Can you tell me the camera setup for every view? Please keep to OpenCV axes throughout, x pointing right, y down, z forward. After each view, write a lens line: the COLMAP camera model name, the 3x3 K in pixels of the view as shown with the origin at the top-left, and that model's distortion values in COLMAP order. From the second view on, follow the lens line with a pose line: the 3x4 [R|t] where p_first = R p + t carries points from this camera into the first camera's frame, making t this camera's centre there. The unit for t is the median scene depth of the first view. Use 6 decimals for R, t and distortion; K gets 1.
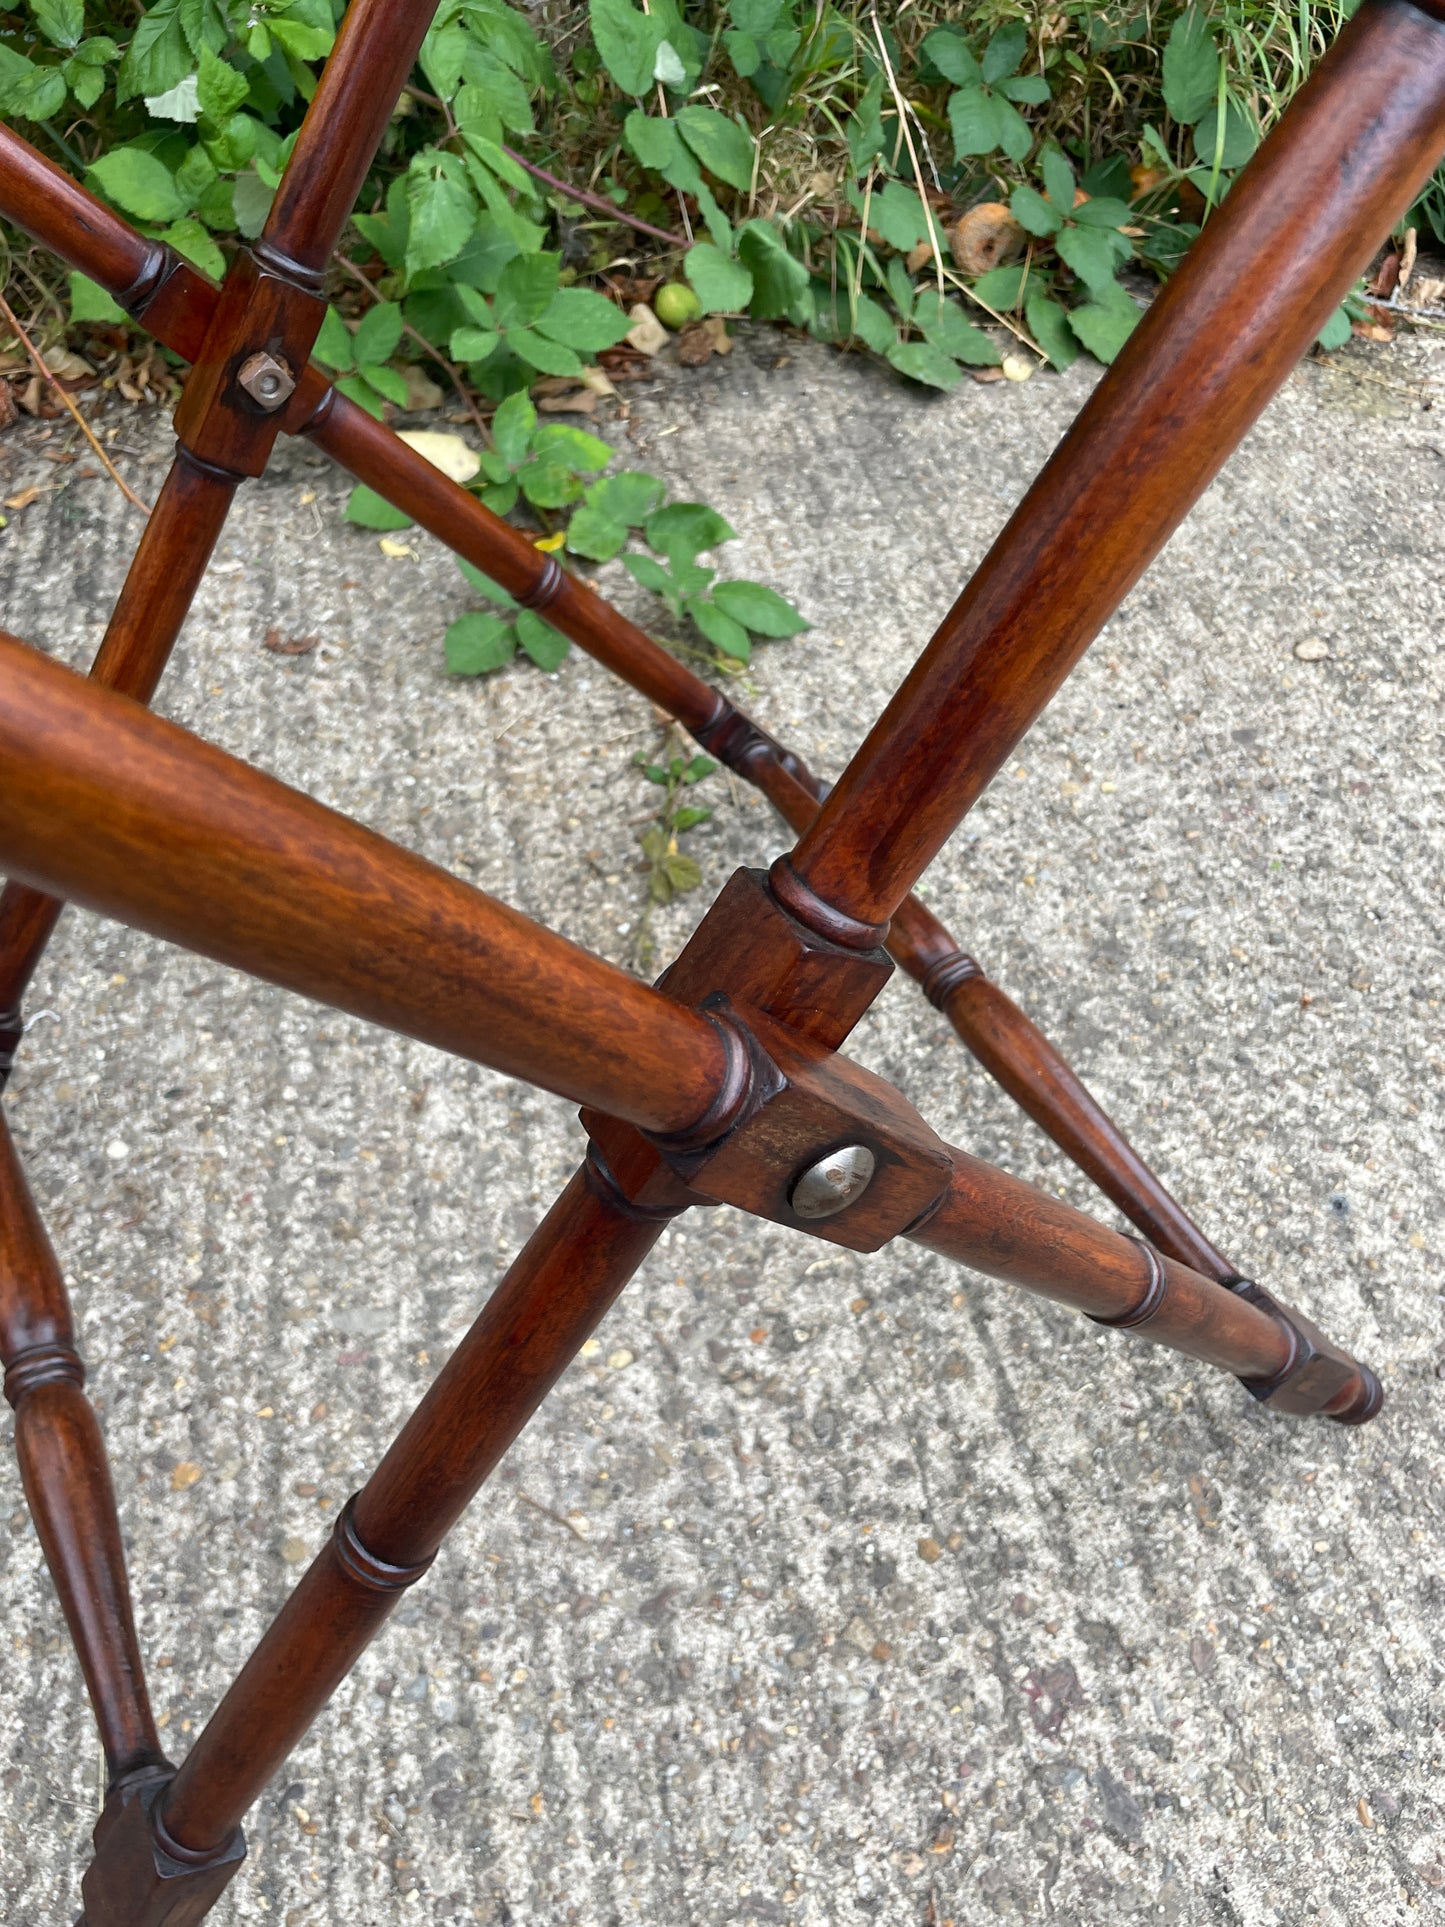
lens RADIAL K [[1489.3, 0, 708.6], [0, 1489.3, 983.1], [0, 0, 1]] dist [0.076486, -0.112768]
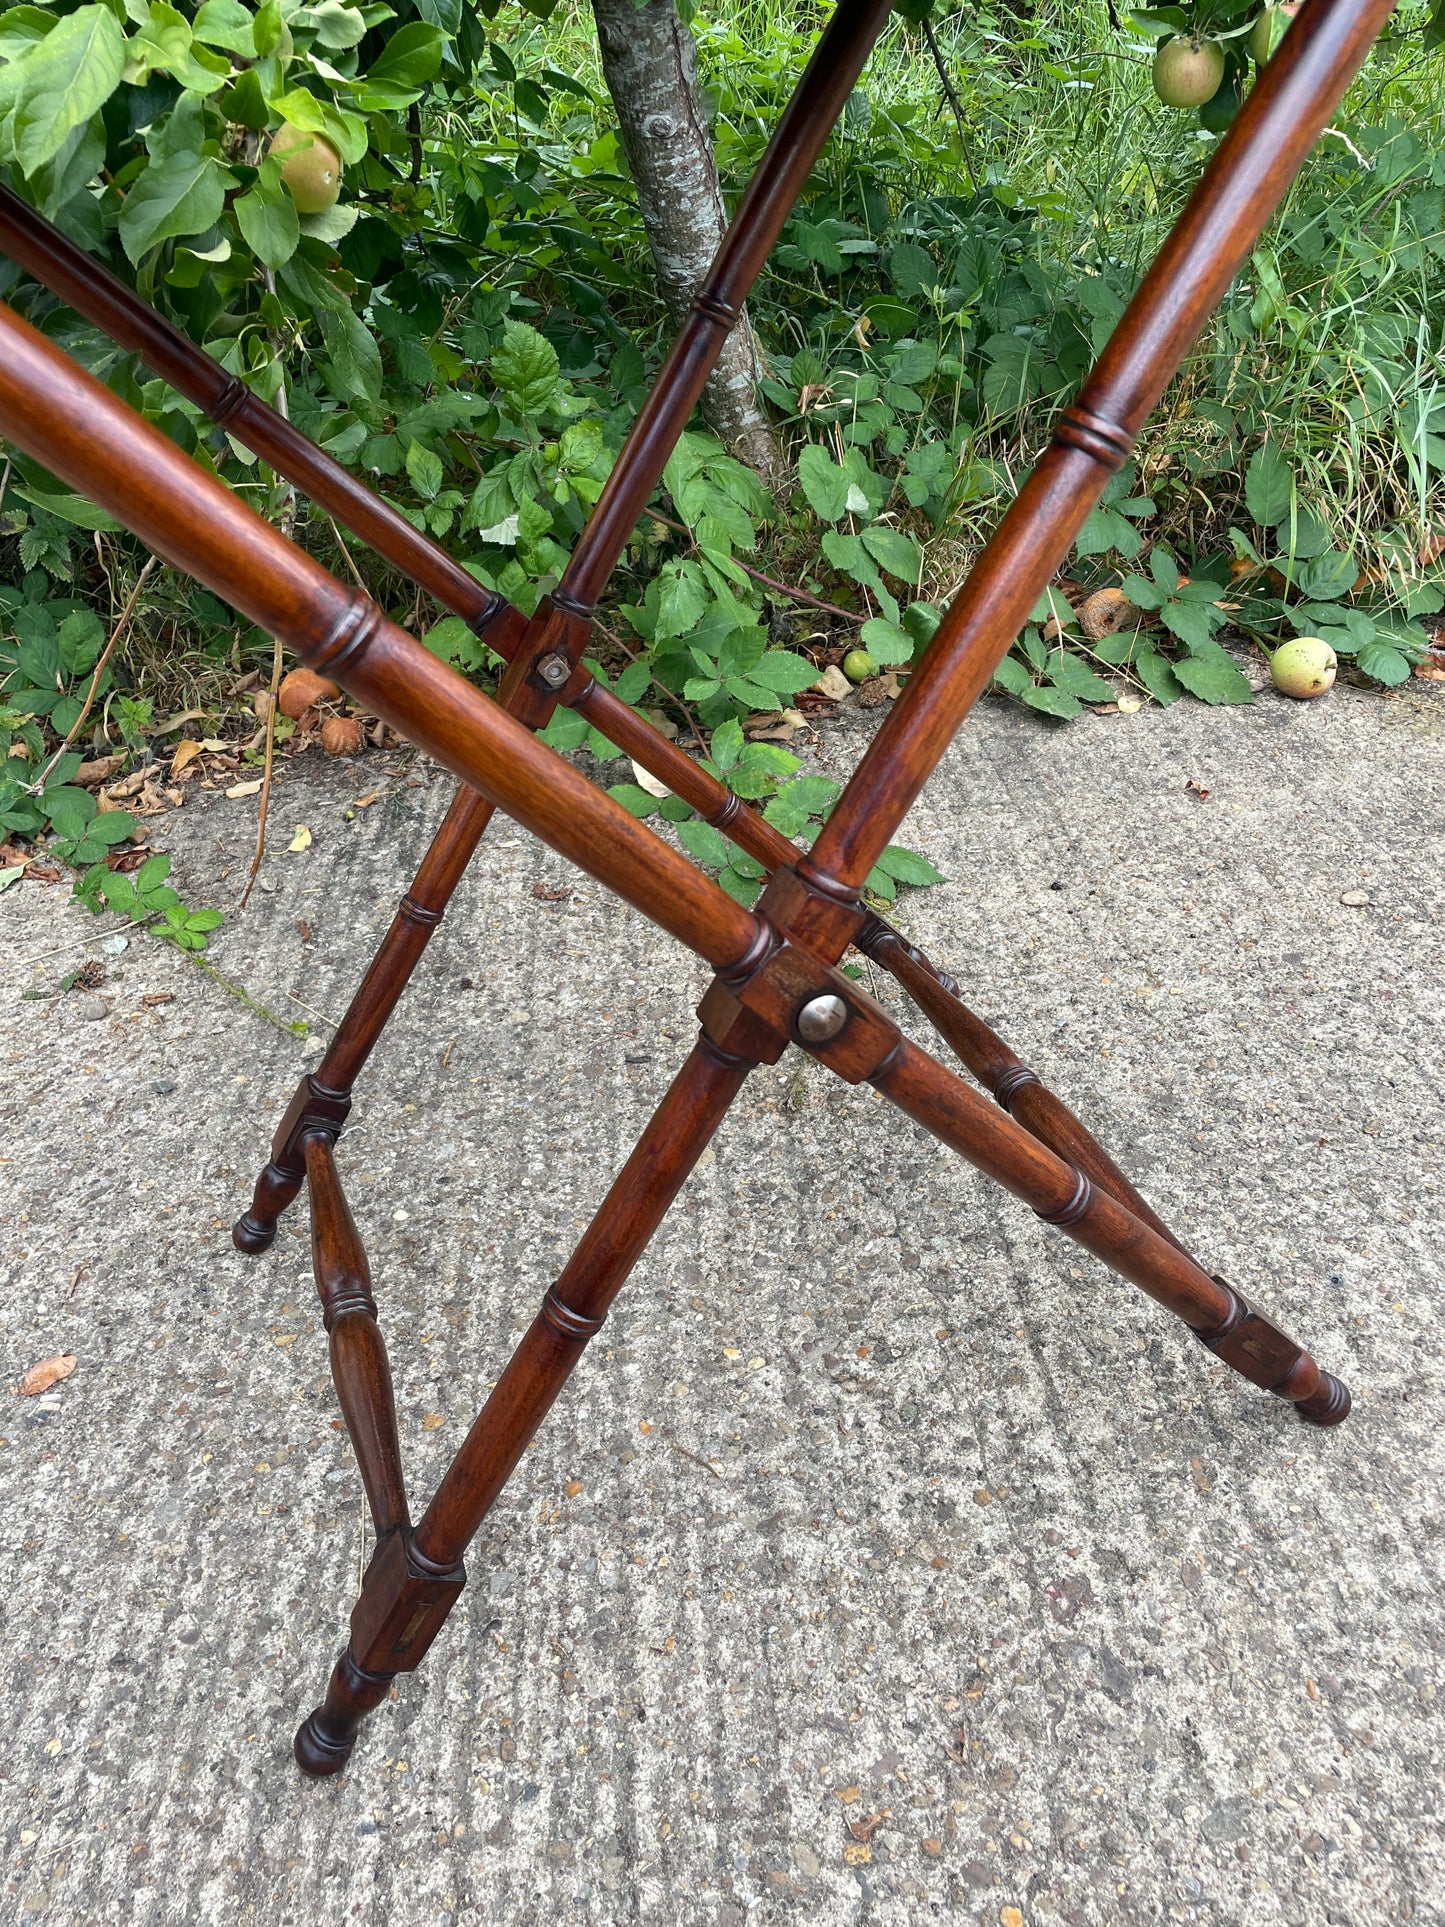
lens RADIAL K [[1477.6, 0, 723.3], [0, 1477.6, 946.2], [0, 0, 1]] dist [0.082103, -0.106538]
pose [[0.989724, 0.011567, -0.142526, 0.094895], [-0.048365, 0.965057, -0.257539, 0.238467], [0.134566, 0.261785, 0.955699, -0.349809]]
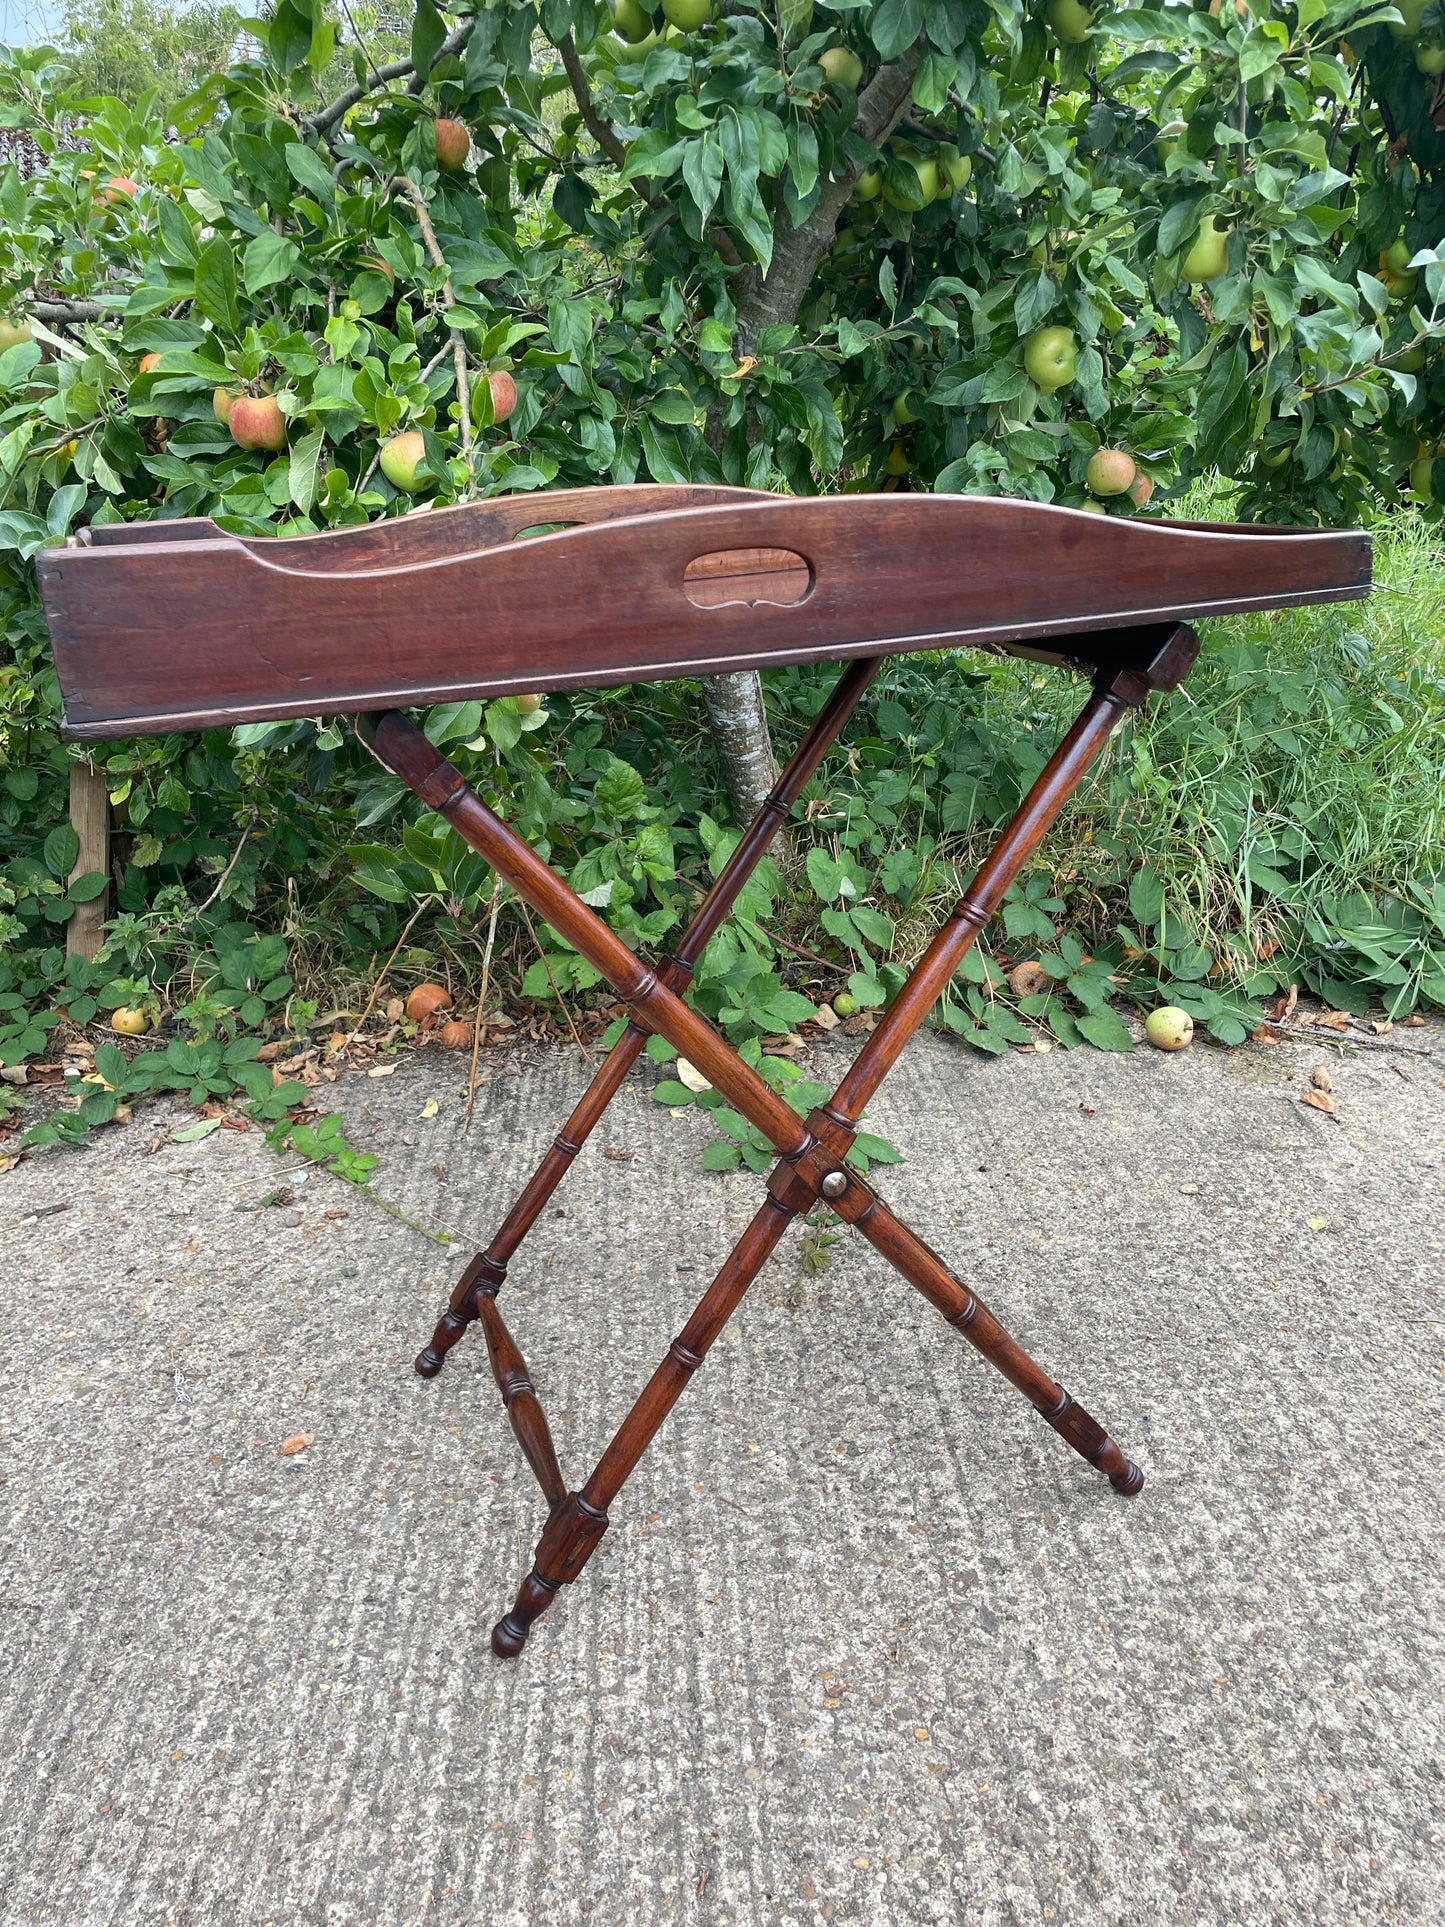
lens RADIAL K [[1472.5, 0, 714.1], [0, 1472.5, 947.0], [0, 0, 1]] dist [0.083339, -0.107799]
pose [[0.990178, 0.038373, -0.134442, 0.109679], [-0.096822, 0.881900, -0.461387, 0.585364], [0.100859, 0.469873, 0.876953, -1.087054]]
